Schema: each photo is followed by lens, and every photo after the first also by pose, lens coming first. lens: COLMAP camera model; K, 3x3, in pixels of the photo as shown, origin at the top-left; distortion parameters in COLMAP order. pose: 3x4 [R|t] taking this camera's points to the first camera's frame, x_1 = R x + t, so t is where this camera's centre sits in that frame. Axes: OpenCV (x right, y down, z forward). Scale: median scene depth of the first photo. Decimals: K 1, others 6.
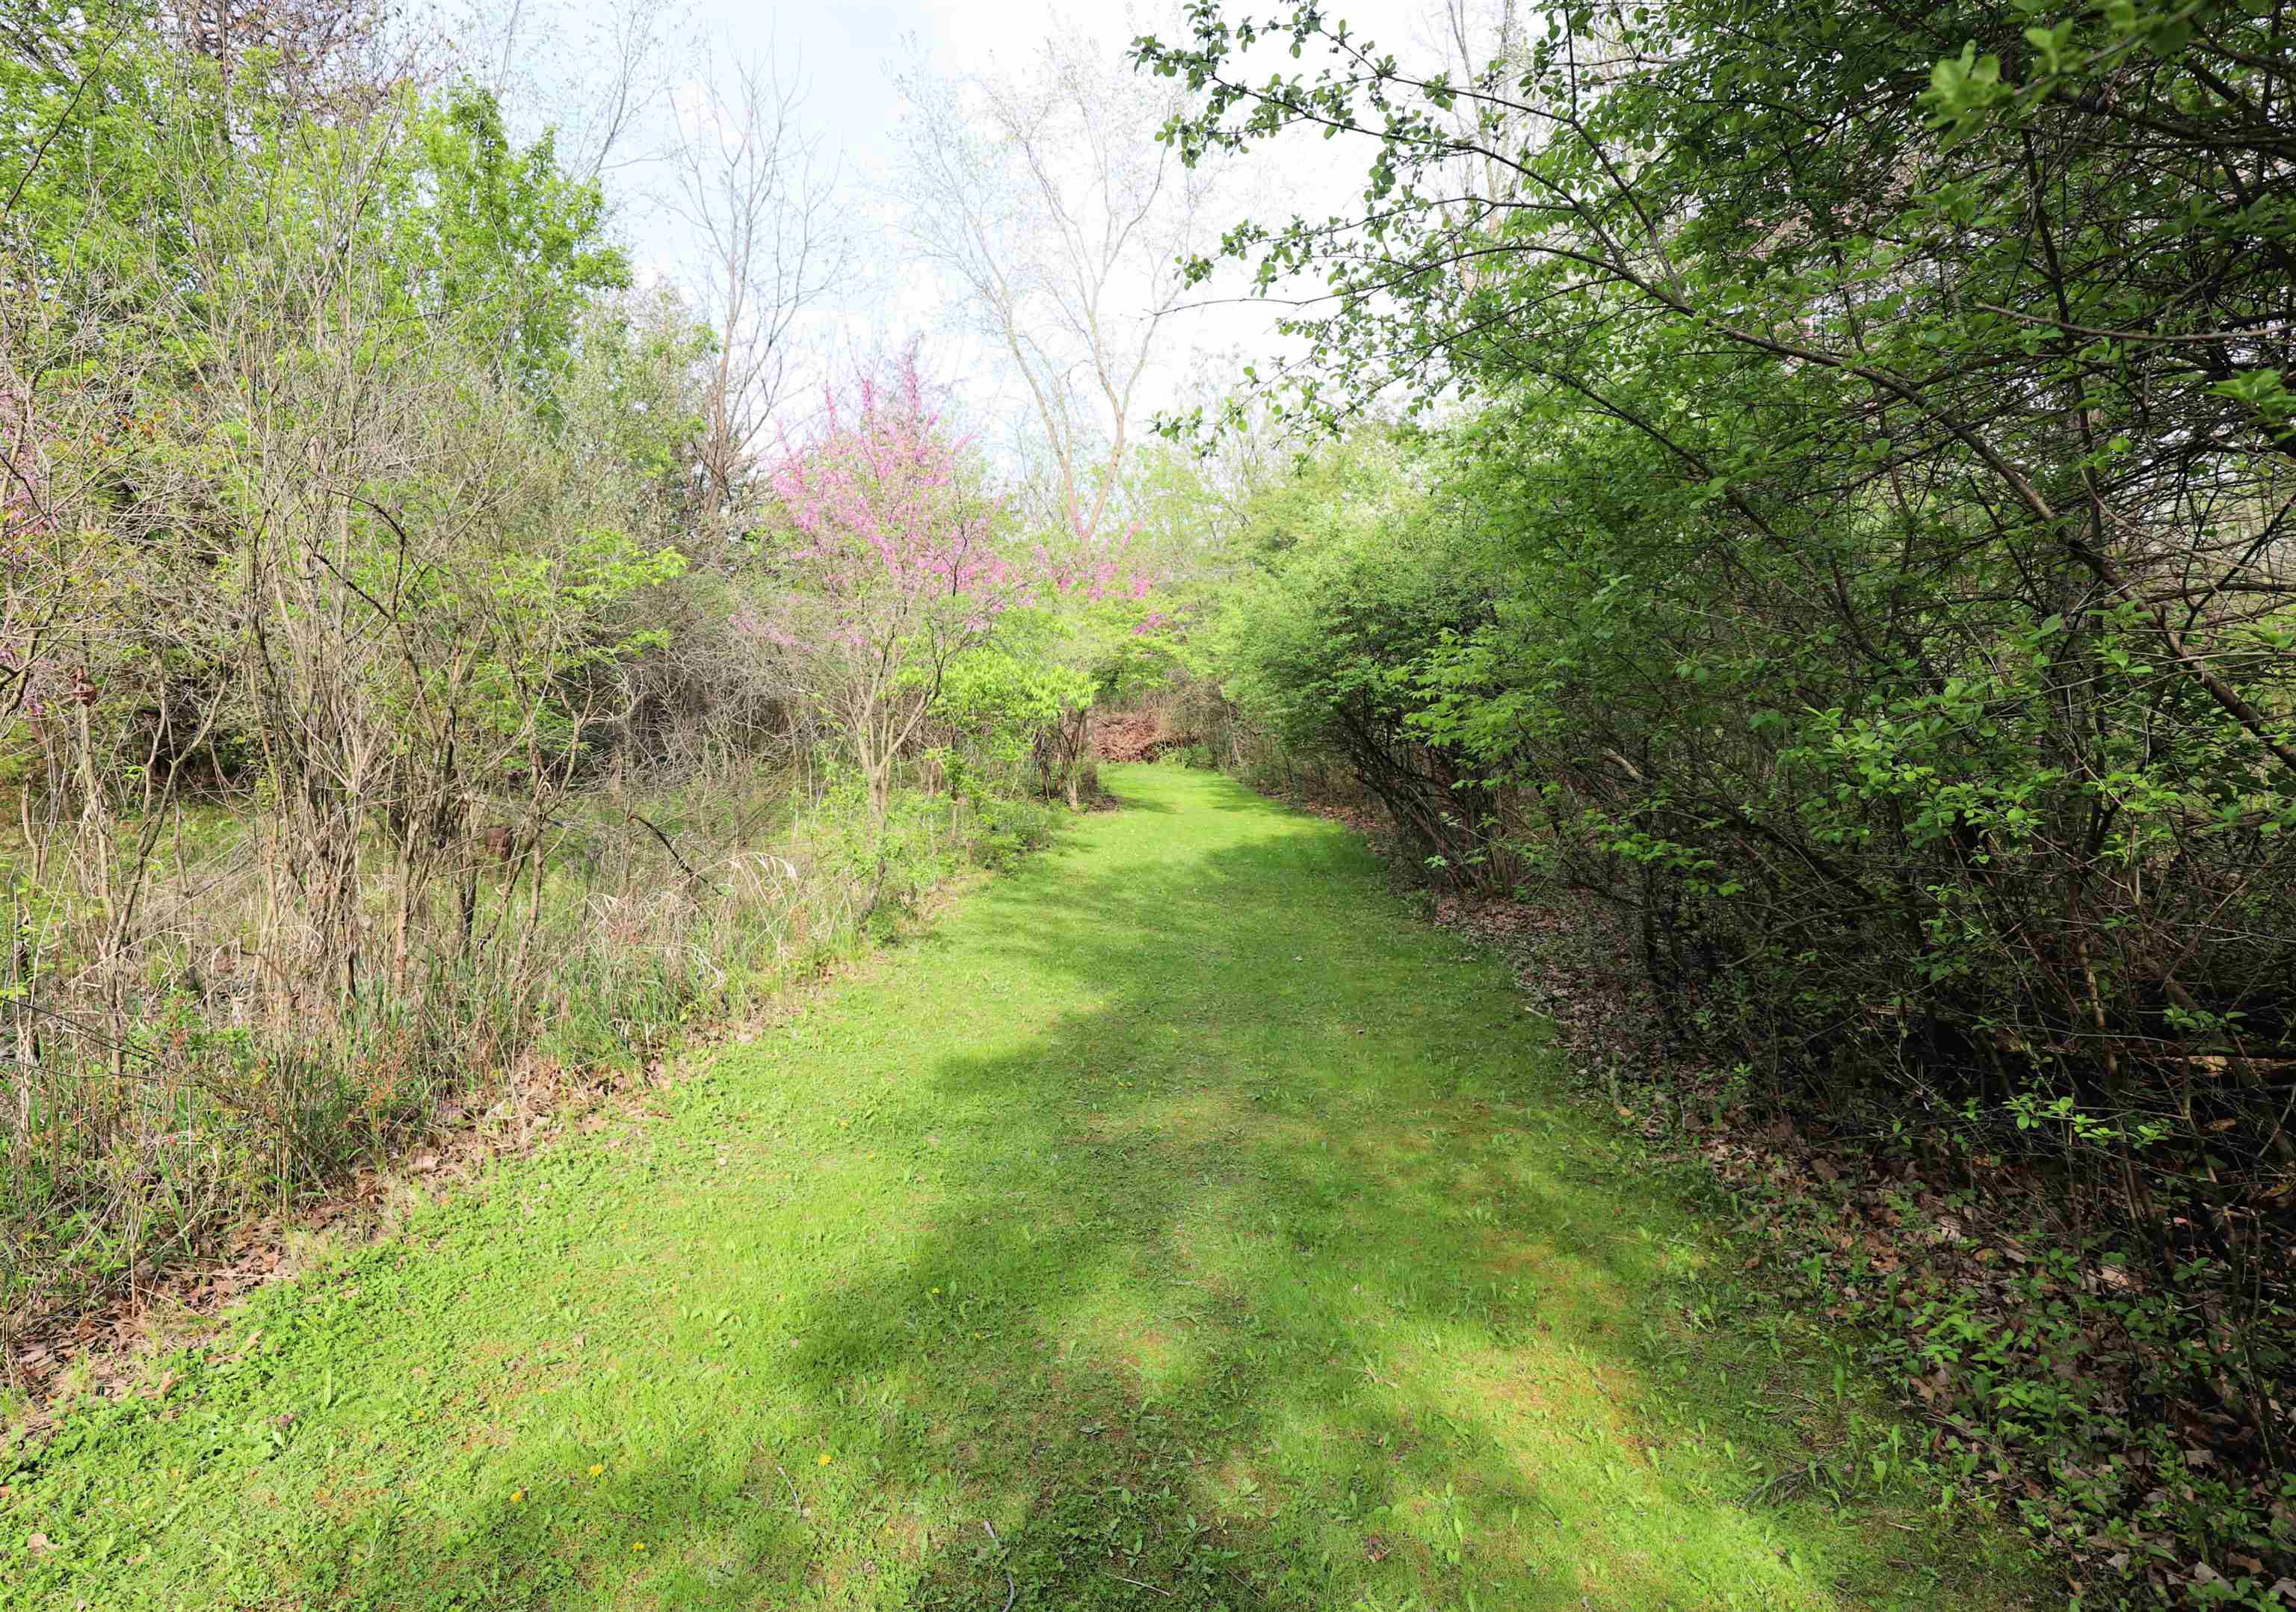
lens RADIAL K [[1100.8, 0, 1148.0], [0, 1100.8, 806.0], [0, 0, 1]] dist [-0.000409, -0.000042]
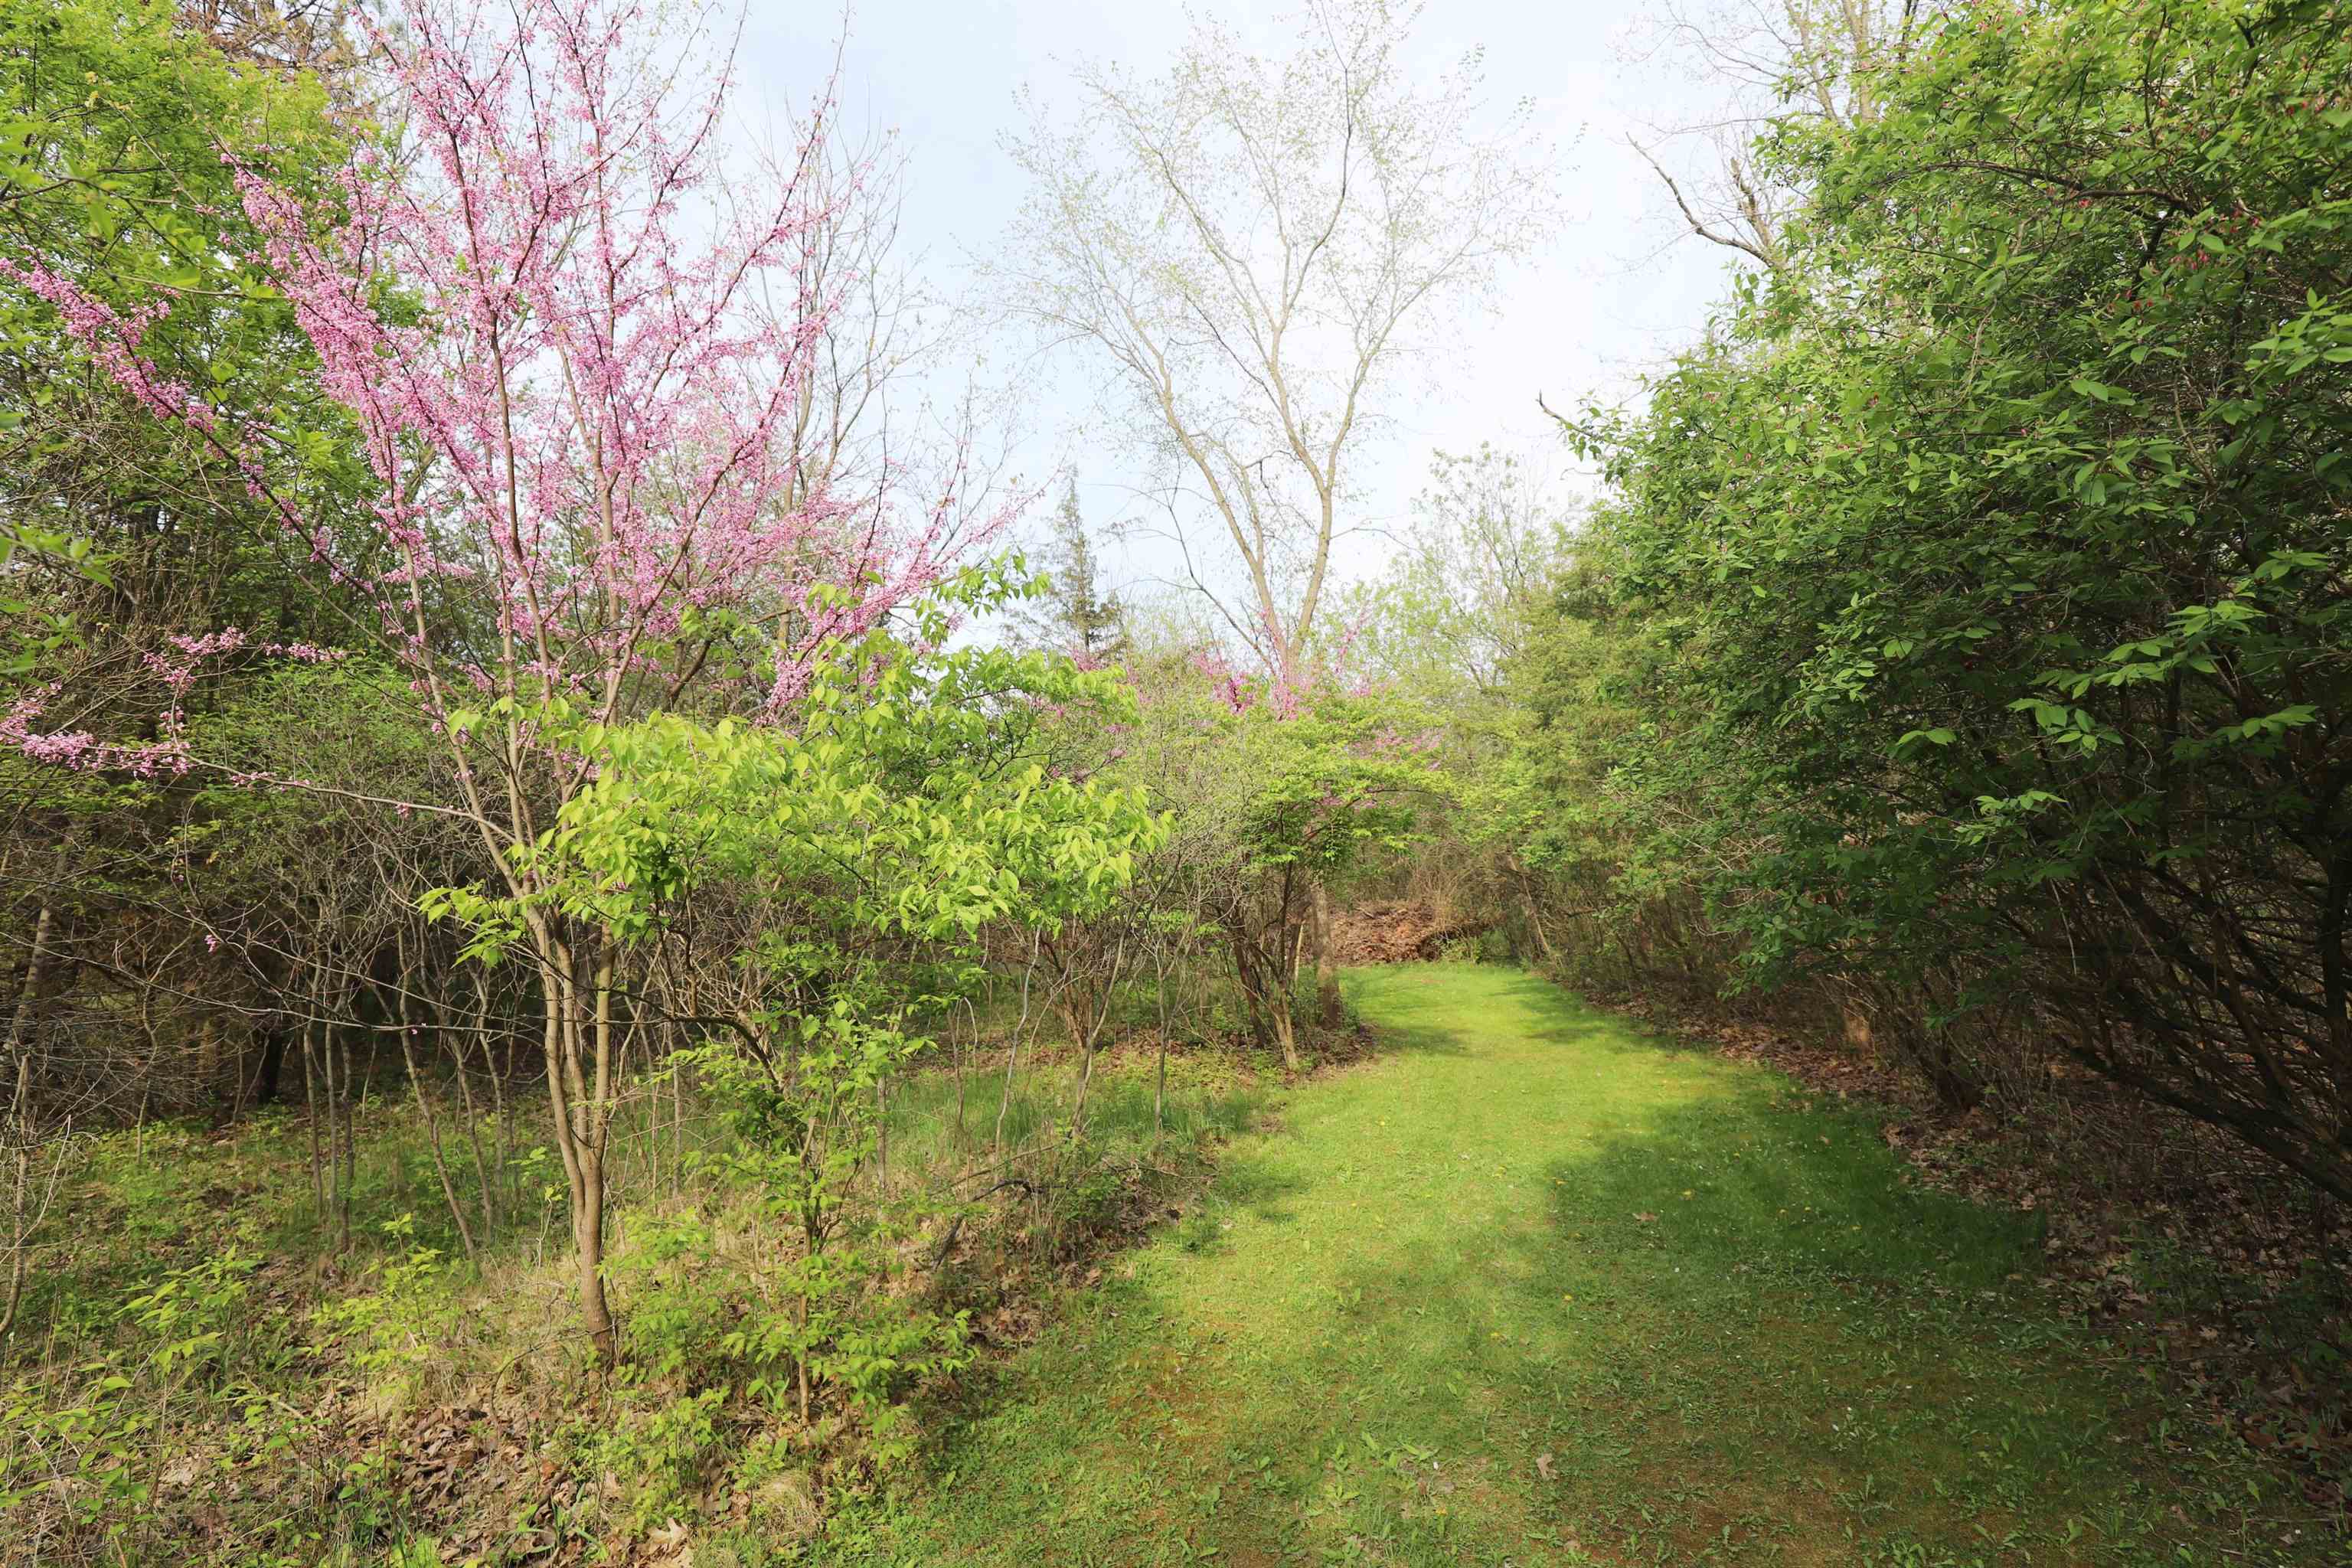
lens RADIAL K [[1089.6, 0, 1176.0], [0, 1089.6, 784.0], [0, 0, 1]] dist [-0.028308, 0.000577]
pose [[0.970386, -0.106244, -0.216941, 0.012279], [0.061308, 0.976999, -0.204241, -0.023694], [0.233650, 0.184893, 0.954580, 0.298028]]
